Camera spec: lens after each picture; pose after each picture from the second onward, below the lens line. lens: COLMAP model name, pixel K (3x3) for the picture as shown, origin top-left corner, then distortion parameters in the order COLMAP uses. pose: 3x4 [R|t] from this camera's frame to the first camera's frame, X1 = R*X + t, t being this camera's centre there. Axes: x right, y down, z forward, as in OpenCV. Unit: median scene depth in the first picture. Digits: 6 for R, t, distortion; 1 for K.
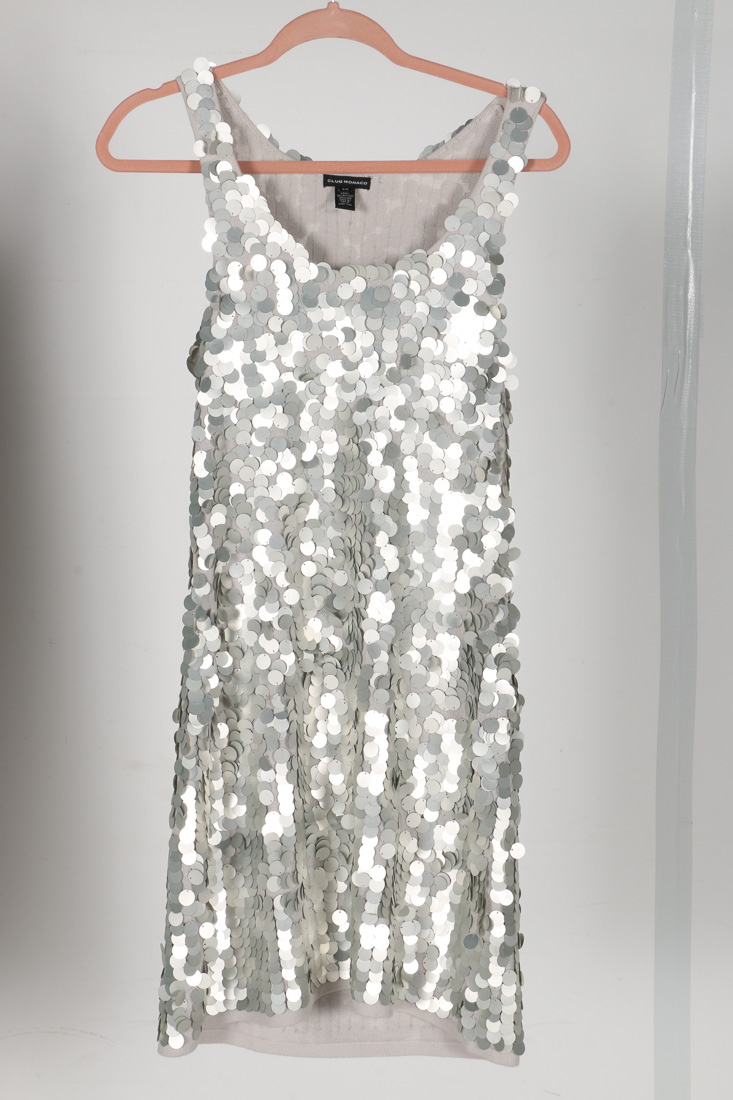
lens RADIAL K [[2111.4, 0, 363.8], [0, 2111.4, 548.2], [0, 0, 1]] dist [0.032169, 0.000000]
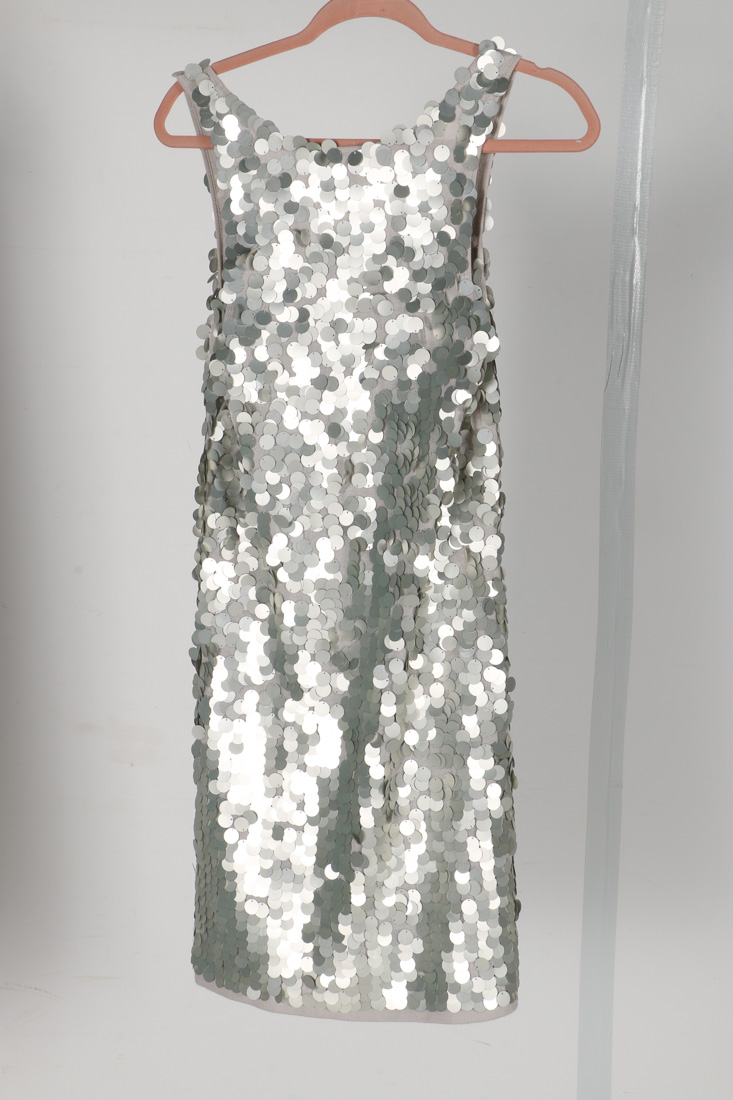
lens RADIAL K [[1745.7, 0, 368.5], [0, 1745.7, 552.7], [0, 0, 1]] dist [-0.016700, 0.000000]
pose [[0.999732, 0.022469, 0.005550, 0.021072], [-0.022703, 0.998657, 0.046580, -0.022958], [-0.004496, -0.046693, 0.998899, 0.136409]]
